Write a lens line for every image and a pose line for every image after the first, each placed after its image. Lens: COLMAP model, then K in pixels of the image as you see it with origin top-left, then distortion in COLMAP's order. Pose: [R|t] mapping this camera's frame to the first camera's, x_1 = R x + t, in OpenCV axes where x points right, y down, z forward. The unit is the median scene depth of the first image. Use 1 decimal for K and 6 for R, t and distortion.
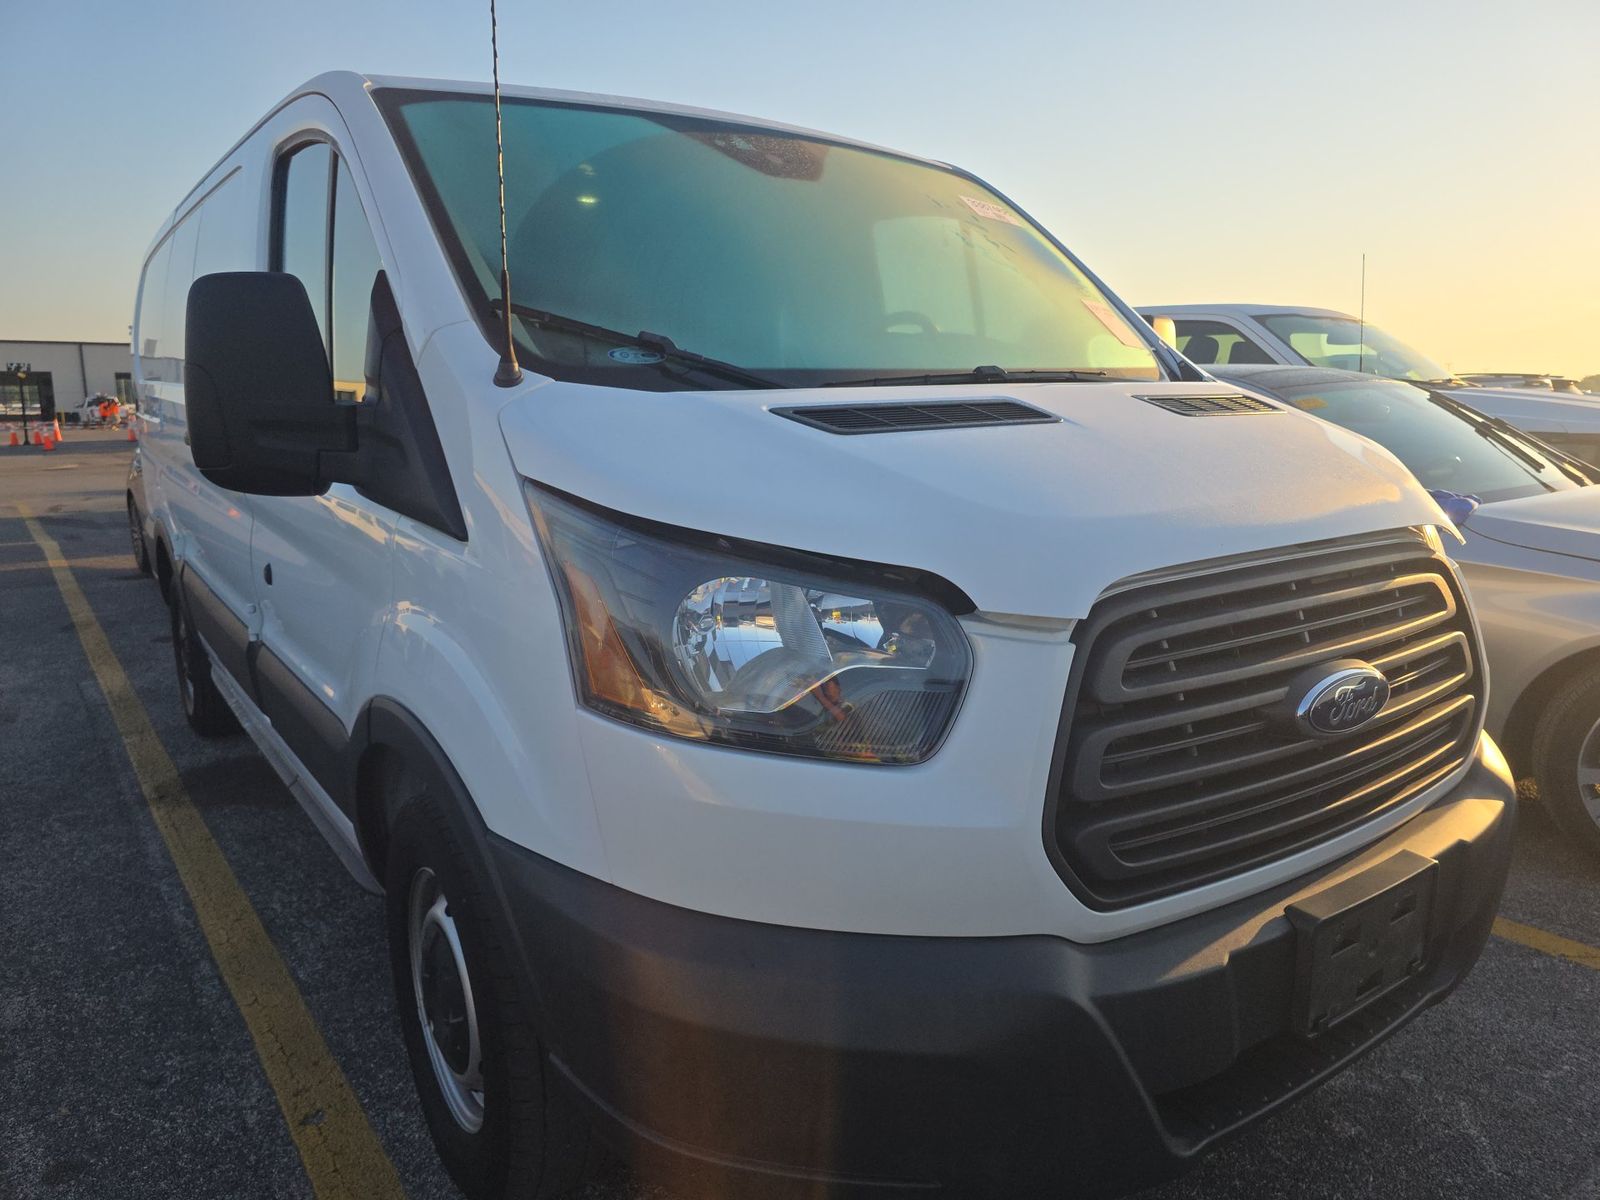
lens RADIAL K [[1134.7, 0, 800.0], [0, 1134.7, 600.0], [0, 0, 1]] dist [-0.001911, -0.005992]
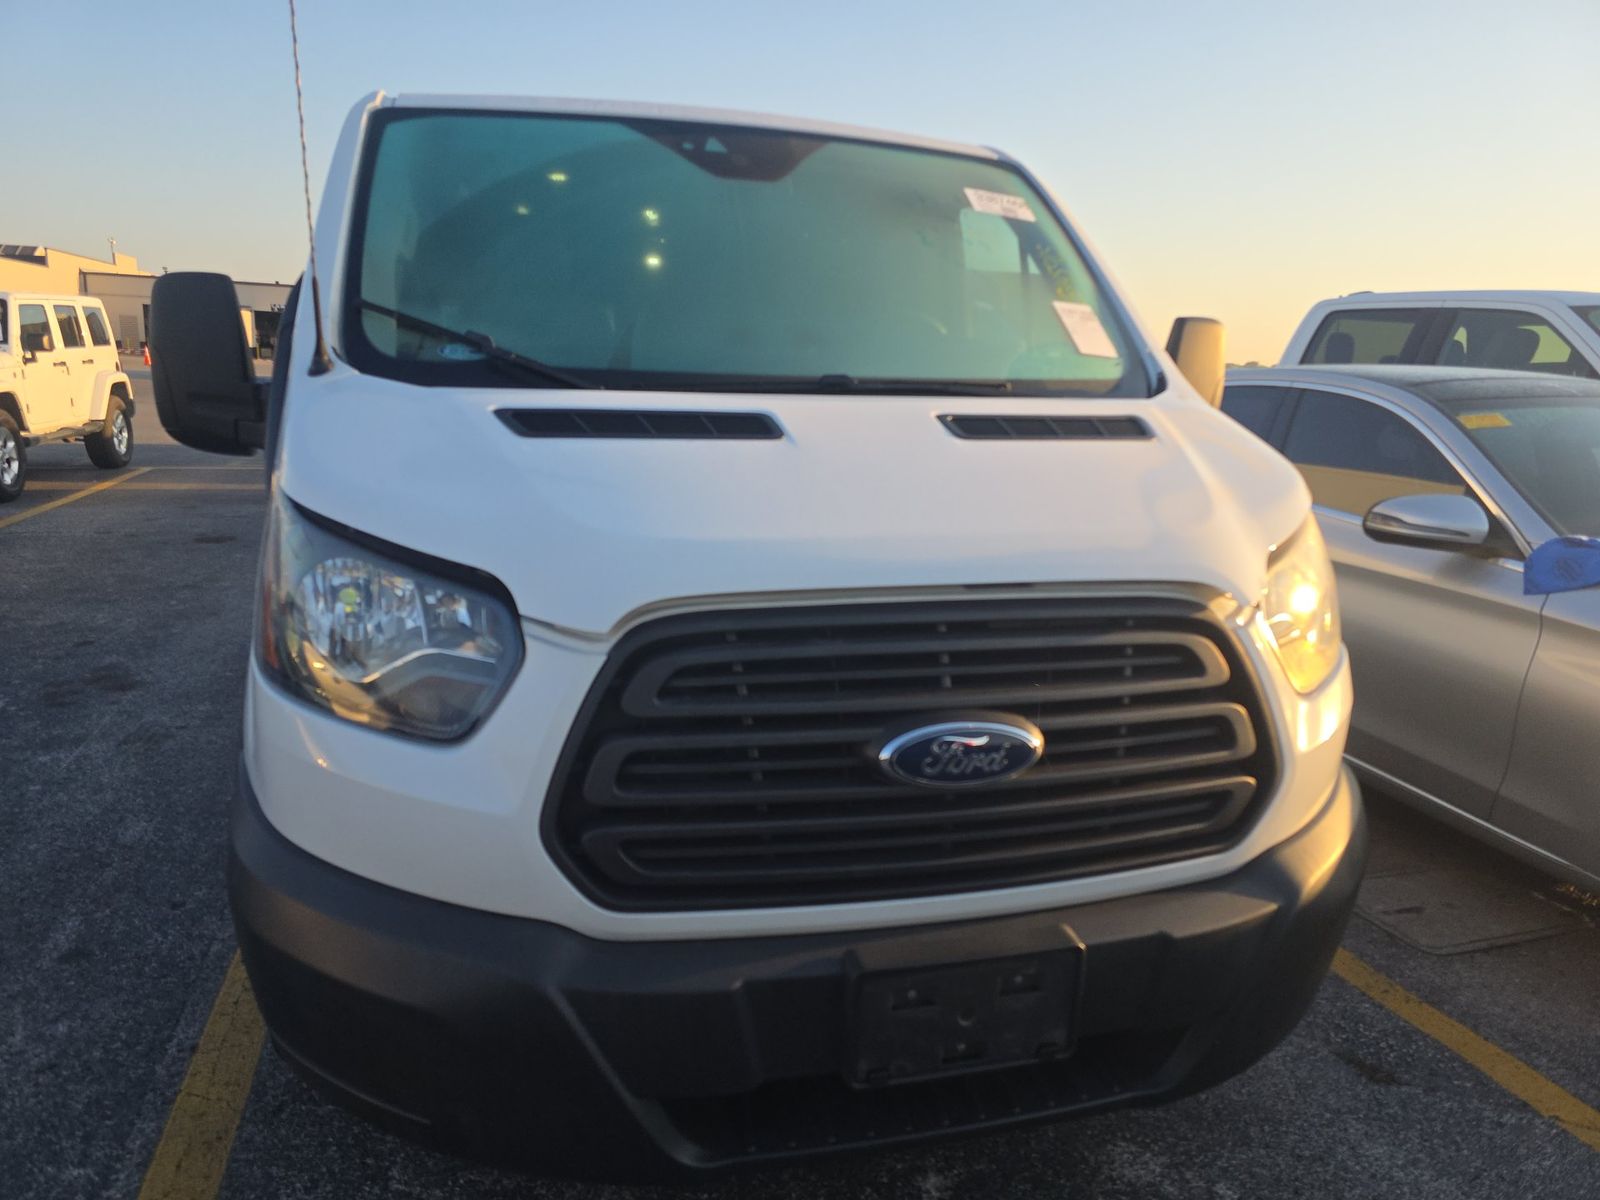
lens RADIAL K [[1100.6, 0, 800.0], [0, 1100.6, 600.0], [0, 0, 1]] dist [0.076341, -0.071219]
pose [[0.934510, 0.116769, -0.336239, 0.636554], [-0.105699, 0.993084, 0.051108, -0.069906], [0.339881, -0.012220, 0.940389, 0.083506]]
